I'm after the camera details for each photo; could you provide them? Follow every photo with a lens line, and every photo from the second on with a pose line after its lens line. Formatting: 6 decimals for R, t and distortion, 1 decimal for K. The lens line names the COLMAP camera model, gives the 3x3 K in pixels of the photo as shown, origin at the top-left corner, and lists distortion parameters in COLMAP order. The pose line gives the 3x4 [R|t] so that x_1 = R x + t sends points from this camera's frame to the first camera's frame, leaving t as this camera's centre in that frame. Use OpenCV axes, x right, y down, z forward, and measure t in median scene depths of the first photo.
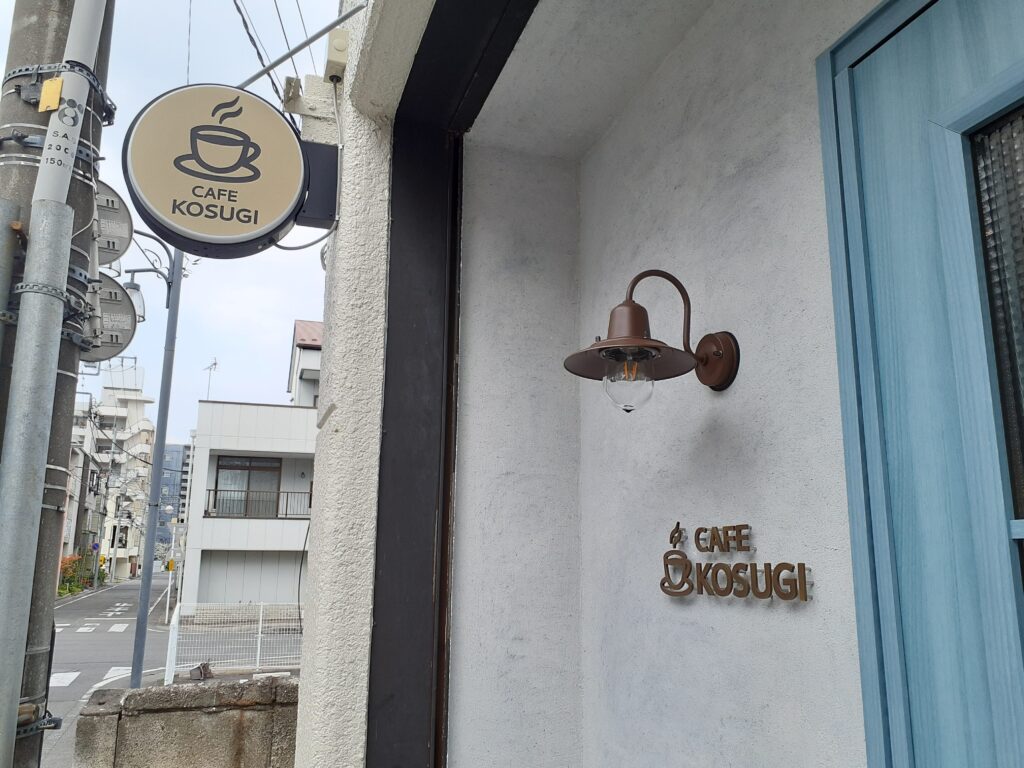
lens RADIAL K [[819.9, 0, 504.2], [0, 819.9, 384.3], [0, 0, 1]] dist [0.024652, -0.037058]
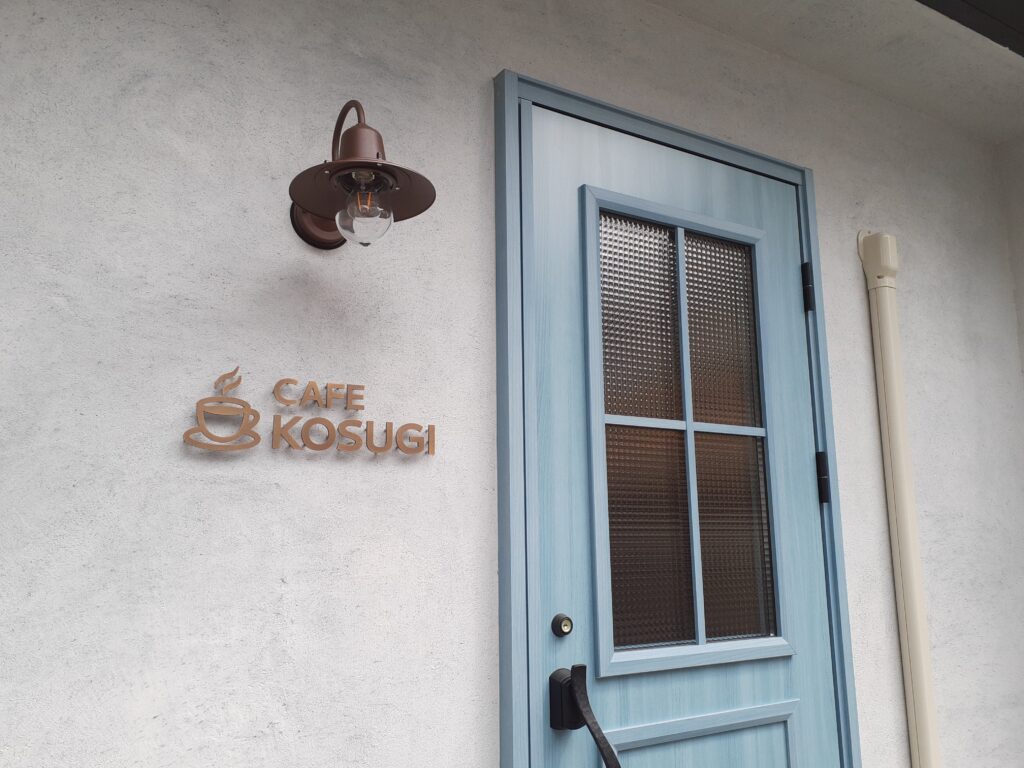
lens RADIAL K [[819.9, 0, 511.6], [0, 819.9, 383.6], [0, 0, 1]] dist [0.024652, -0.037058]
pose [[-0.239851, 0.162572, 0.957101, -0.727400], [-0.203200, 0.955634, -0.213245, 0.336213], [-0.949306, -0.245630, -0.196176, 0.973337]]
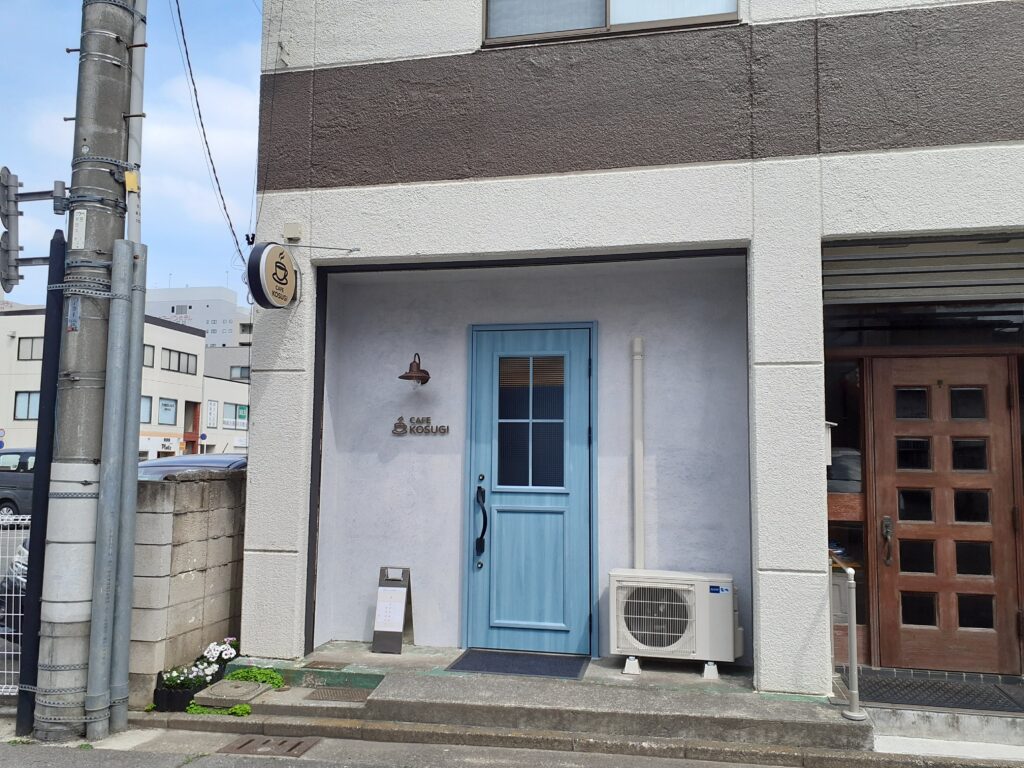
lens RADIAL K [[819.9, 0, 510.0], [0, 819.9, 381.2], [0, 0, 1]] dist [0.024652, -0.037058]
pose [[0.496776, 0.078763, 0.864297, -3.138628], [-0.190526, 0.981477, 0.020068, -0.179211], [-0.846707, -0.174641, 0.502581, -1.458937]]
